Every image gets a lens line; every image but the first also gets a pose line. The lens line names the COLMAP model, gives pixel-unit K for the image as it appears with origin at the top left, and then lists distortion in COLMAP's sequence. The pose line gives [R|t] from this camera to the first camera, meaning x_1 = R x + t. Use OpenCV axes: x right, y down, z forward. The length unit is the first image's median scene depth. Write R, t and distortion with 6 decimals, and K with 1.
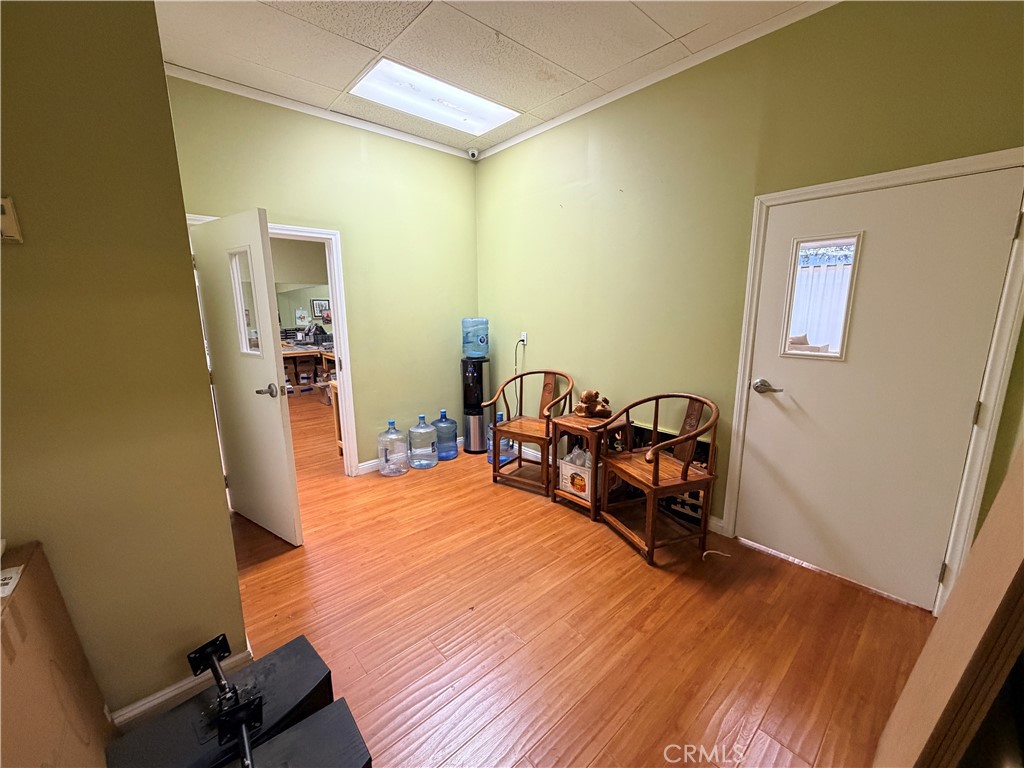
lens RADIAL K [[410.0, 0, 511.5], [0, 410.0, 383.6], [0, 0, 1]] dist [-0.000178, -0.000009]
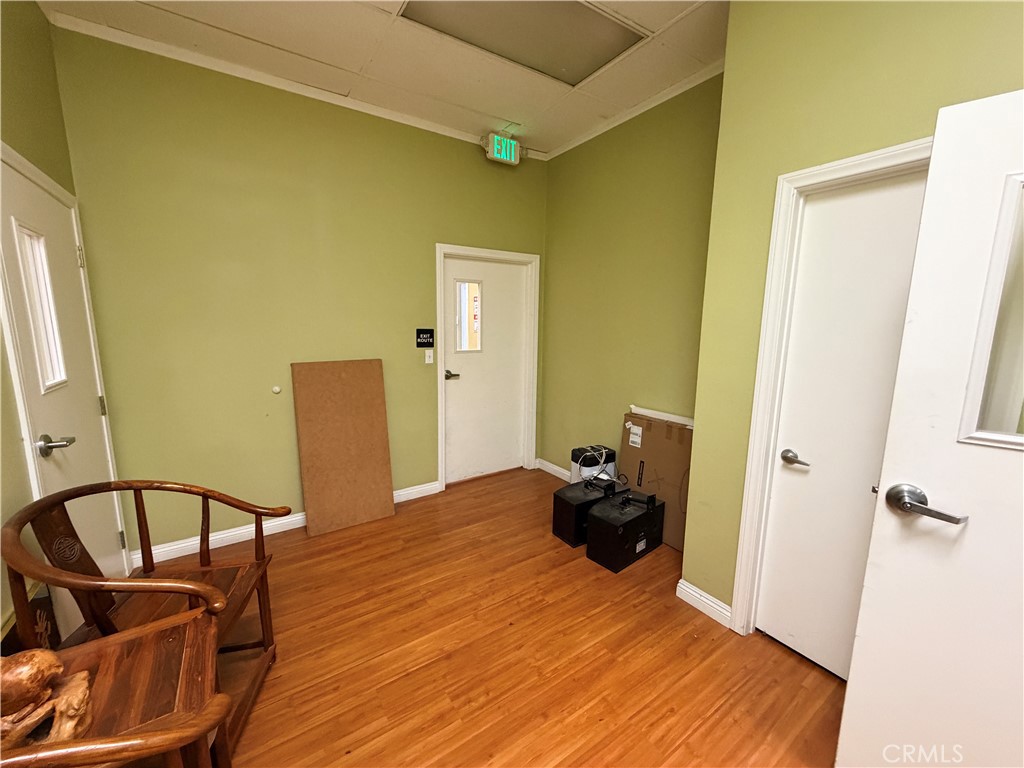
lens RADIAL K [[410.0, 0, 510.5], [0, 410.0, 384.7], [0, 0, 1]] dist [-0.000178, -0.000009]
pose [[-0.990323, -0.015384, 0.137929, -0.198561], [0.032744, 0.939879, 0.339935, -0.290949], [-0.134866, 0.341161, -0.930280, 1.541301]]
